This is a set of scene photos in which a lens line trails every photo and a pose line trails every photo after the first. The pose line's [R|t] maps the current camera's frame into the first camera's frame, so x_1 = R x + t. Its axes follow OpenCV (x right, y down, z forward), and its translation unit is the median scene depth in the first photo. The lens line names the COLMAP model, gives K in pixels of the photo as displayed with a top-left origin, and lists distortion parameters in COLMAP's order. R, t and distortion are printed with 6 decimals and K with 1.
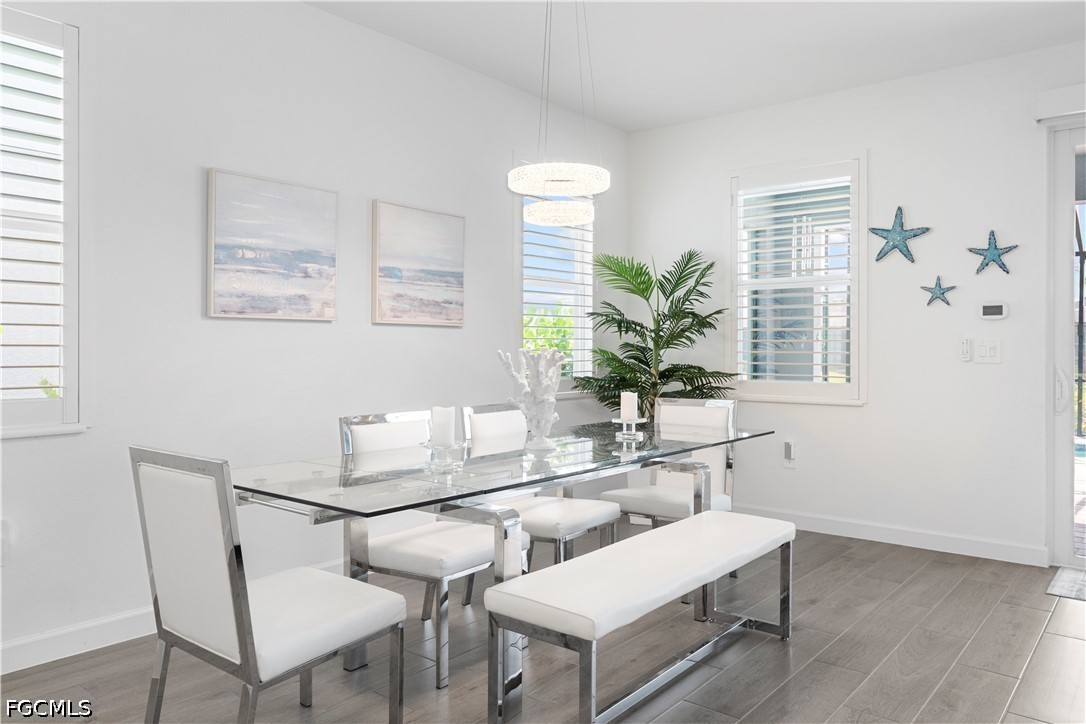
lens RADIAL K [[776.2, 0, 549.9], [0, 776.2, 359.9], [0, 0, 1]] dist [-0.009298, 0.001848]
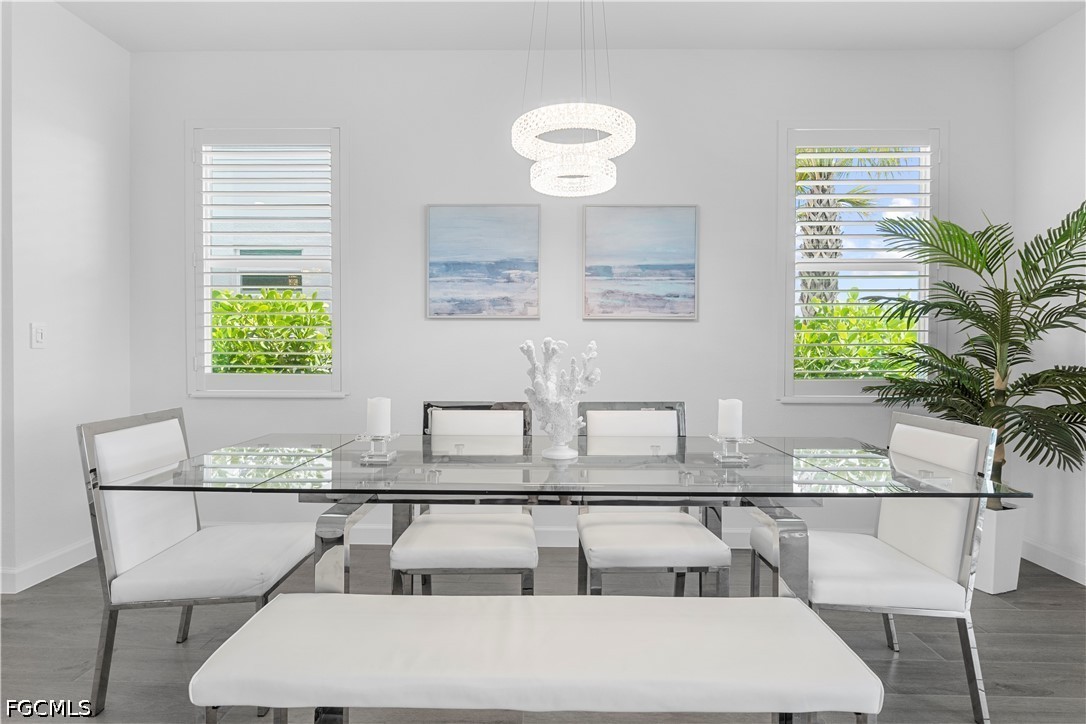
lens RADIAL K [[561.6, 0, 543.3], [0, 561.6, 358.2], [0, 0, 1]] dist [-0.016034, -0.000756]
pose [[0.613270, 0.019495, -0.789632, 0.384646], [-0.012786, 0.999809, 0.014754, -0.003569], [0.789770, 0.001048, 0.613403, 0.499955]]
